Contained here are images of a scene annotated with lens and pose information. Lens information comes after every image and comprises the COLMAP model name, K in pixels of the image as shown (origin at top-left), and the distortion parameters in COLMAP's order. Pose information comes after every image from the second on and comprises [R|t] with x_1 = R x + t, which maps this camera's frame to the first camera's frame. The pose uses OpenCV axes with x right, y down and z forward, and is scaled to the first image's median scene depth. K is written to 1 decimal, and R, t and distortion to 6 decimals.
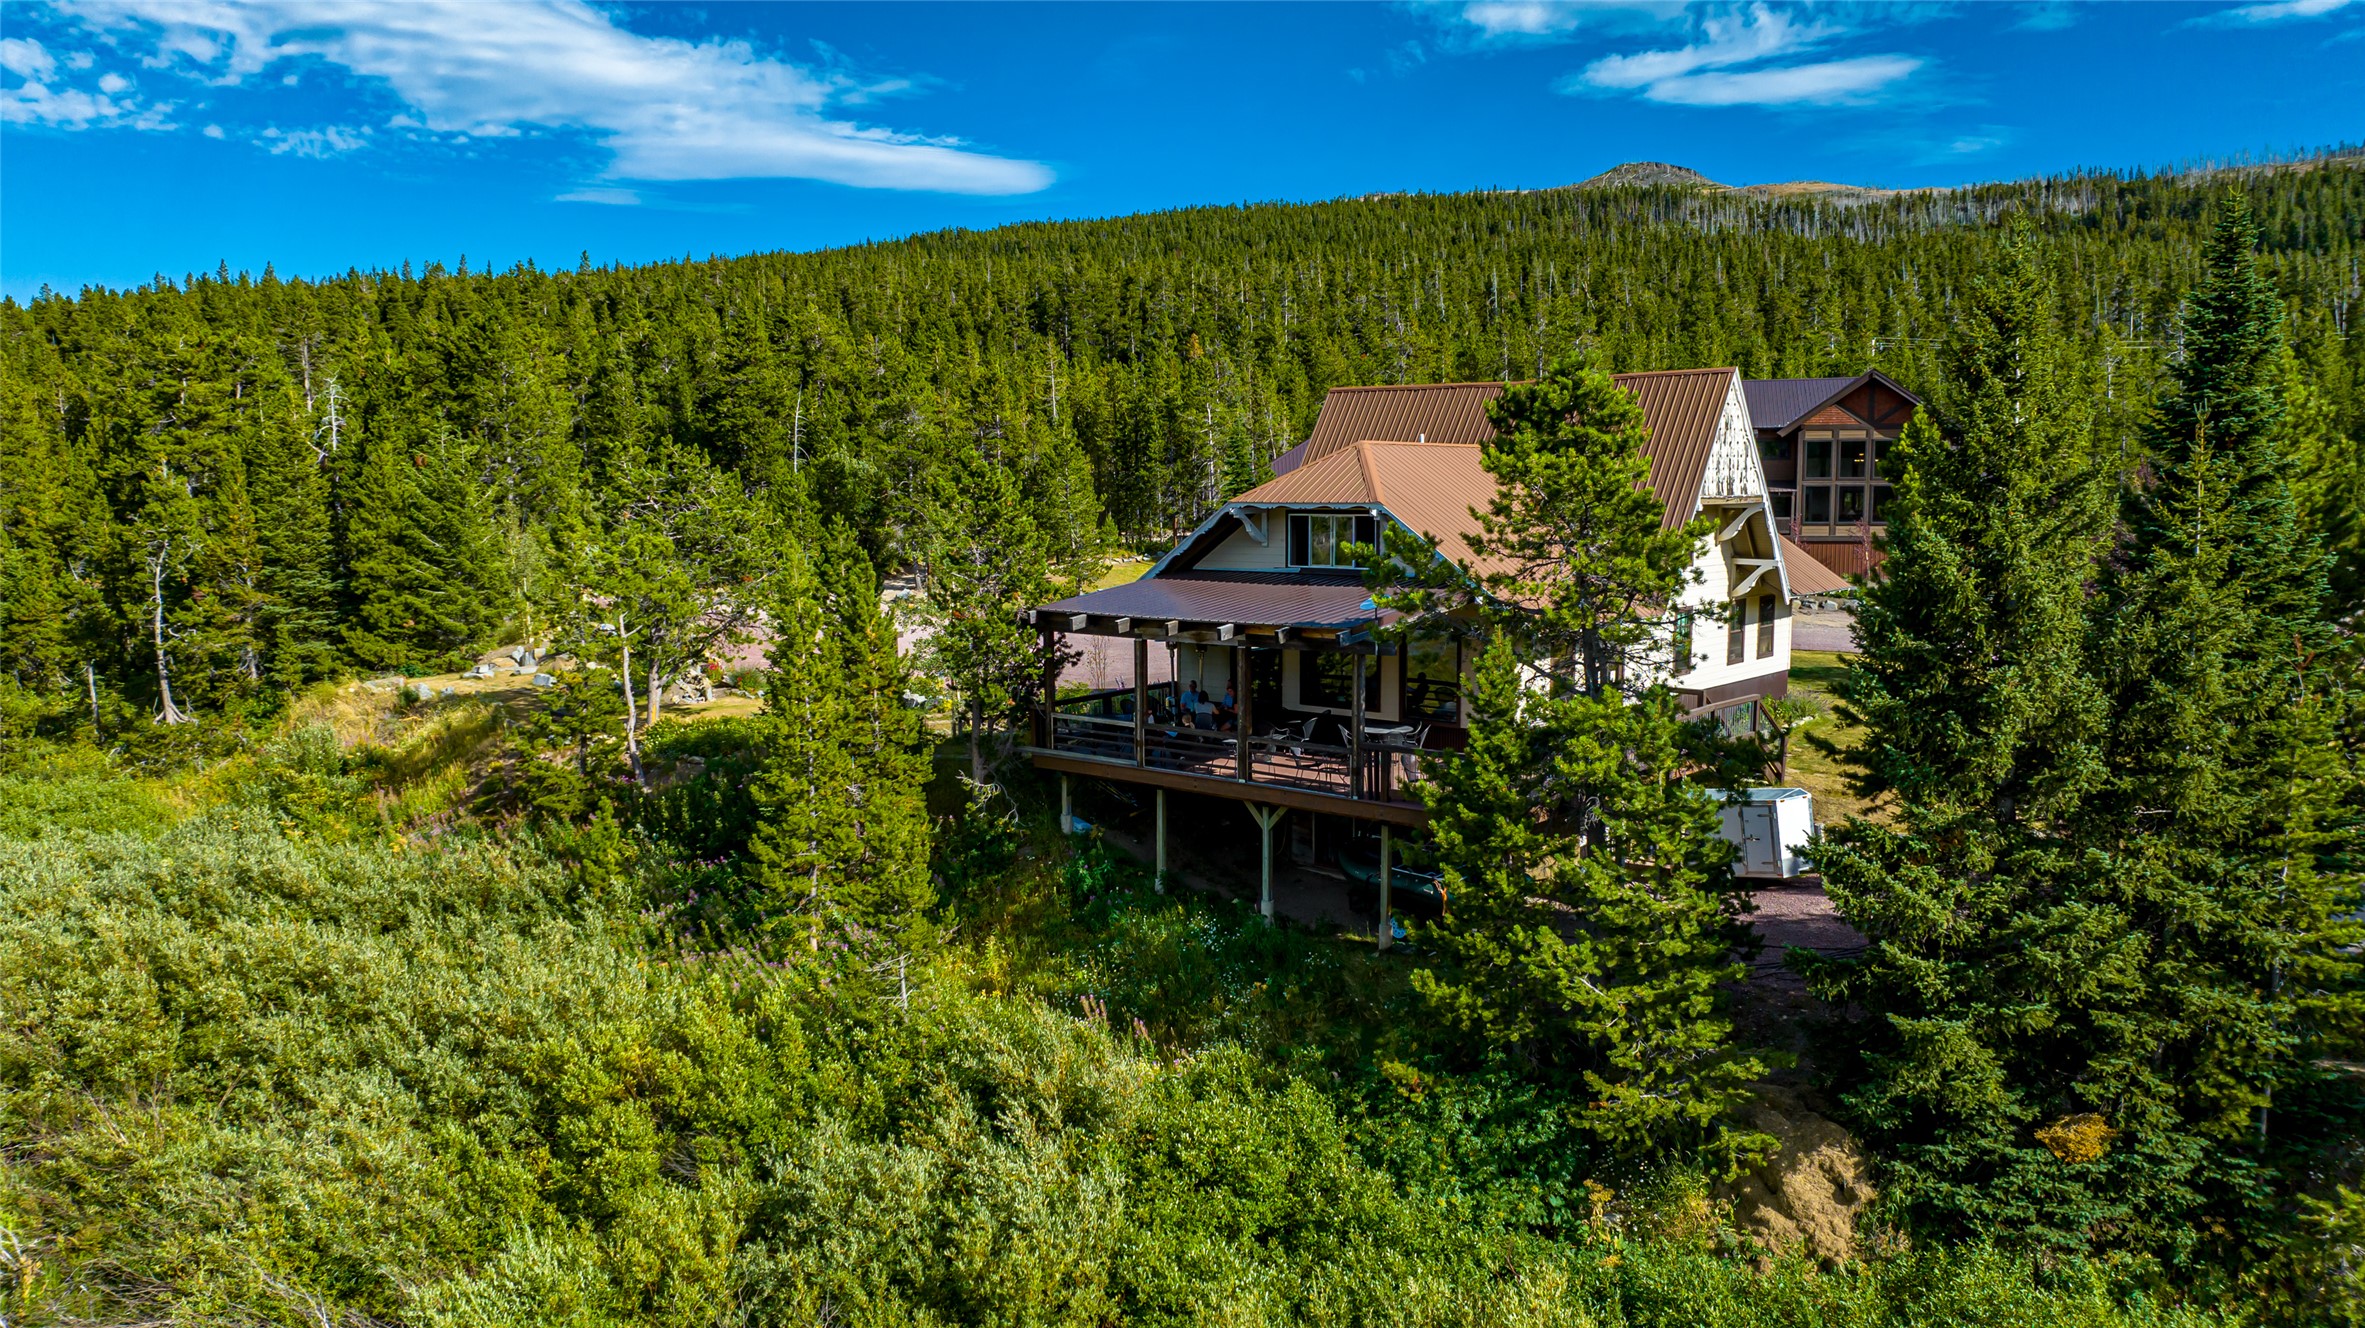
lens RADIAL K [[1665.3, 0, 1176.8], [0, 1665.3, 664.0], [0, 0, 1]] dist [-0.022560, 0.001718]
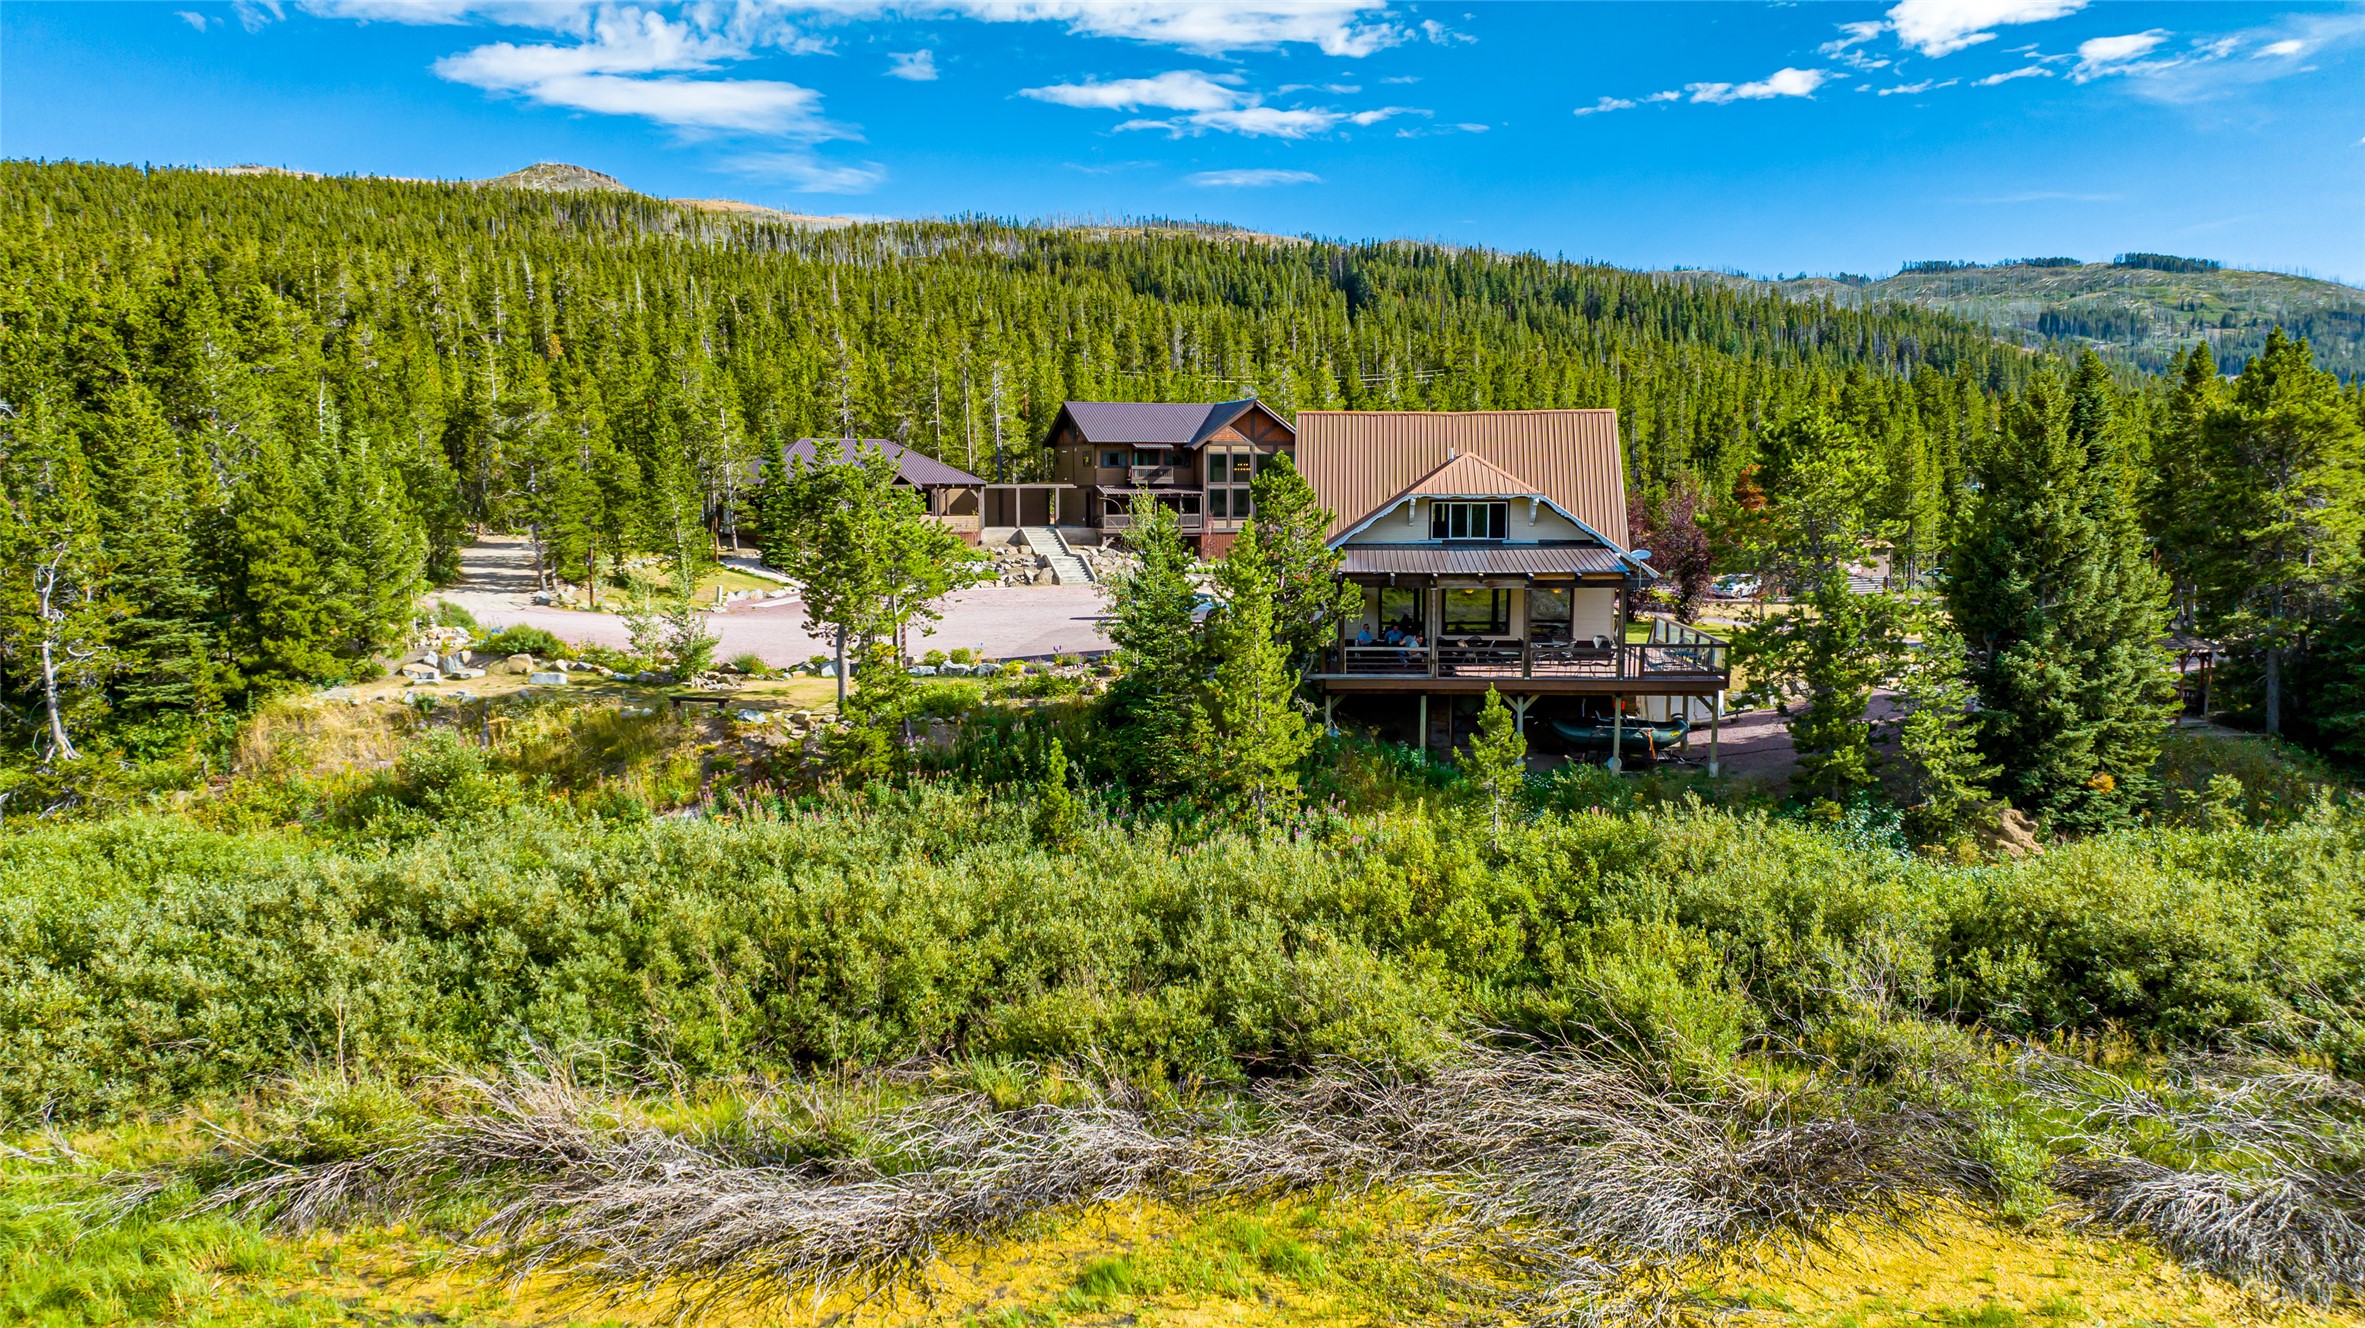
lens RADIAL K [[1667.0, 0, 1179.1], [0, 1667.0, 666.5], [0, 0, 1]] dist [-0.040757, 0.051633]
pose [[0.804133, -0.058350, 0.591578, -0.417011], [0.059666, 0.998068, 0.017340, 0.005122], [-0.591447, 0.021354, 0.806061, -0.011902]]
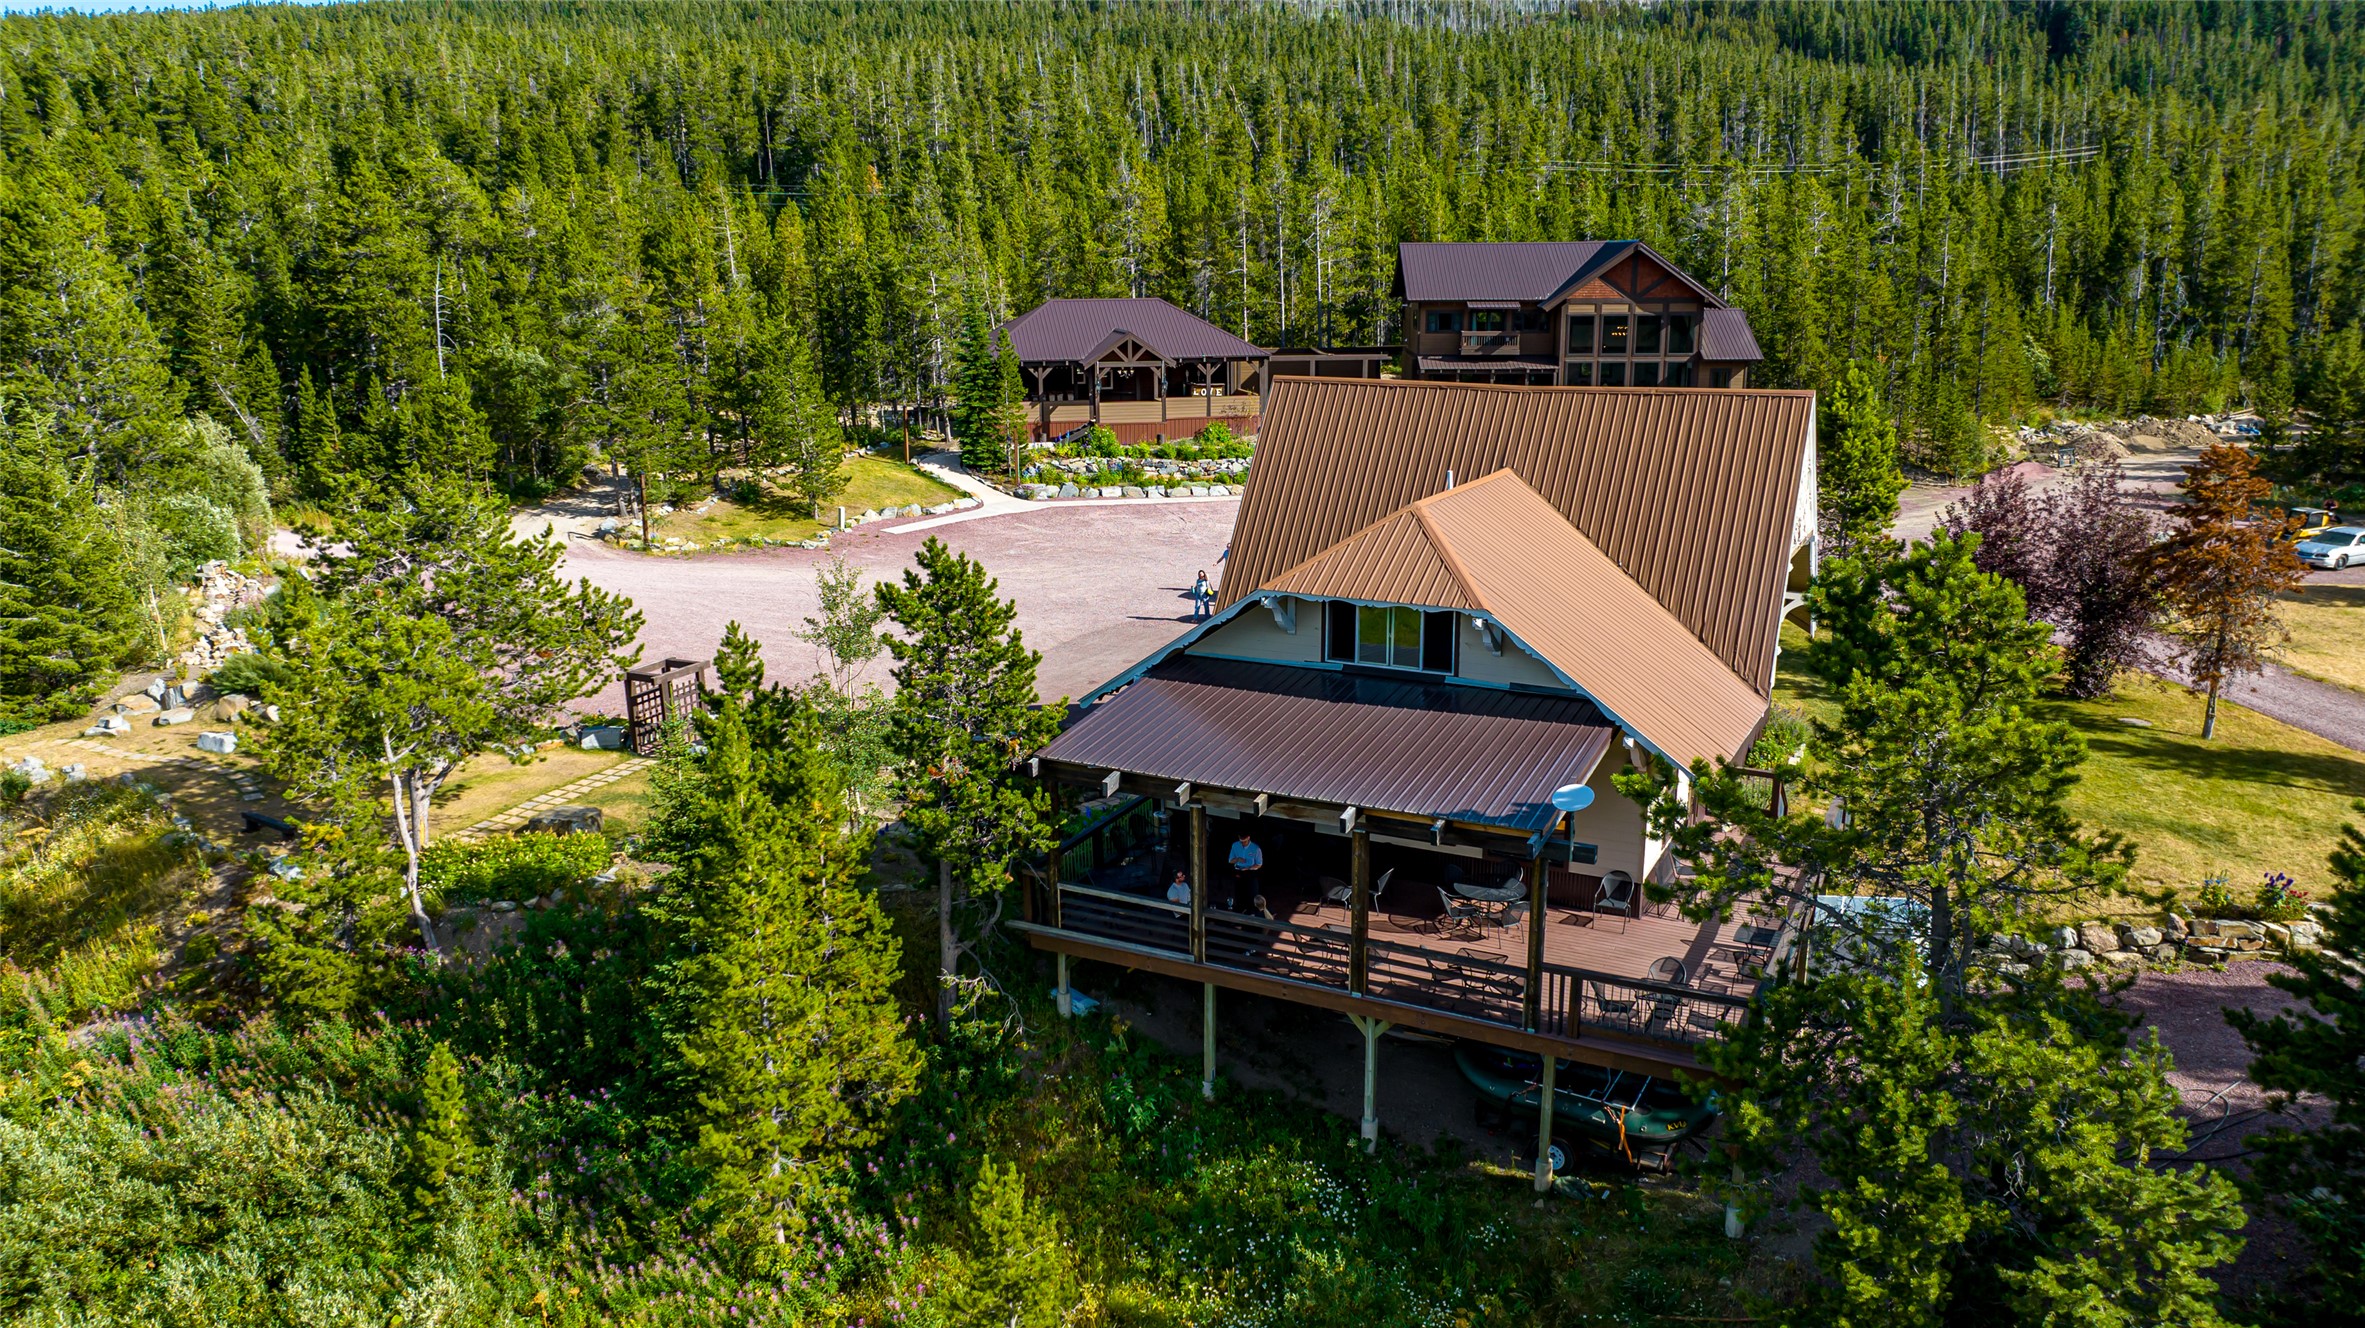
lens RADIAL K [[1667.0, 0, 1179.1], [0, 1667.0, 666.5], [0, 0, 1]] dist [-0.040757, 0.051633]
pose [[0.969638, -0.059704, 0.237144, -0.082313], [0.027852, 0.990391, 0.135463, -0.071896], [-0.242953, -0.124745, 0.961984, 0.108371]]
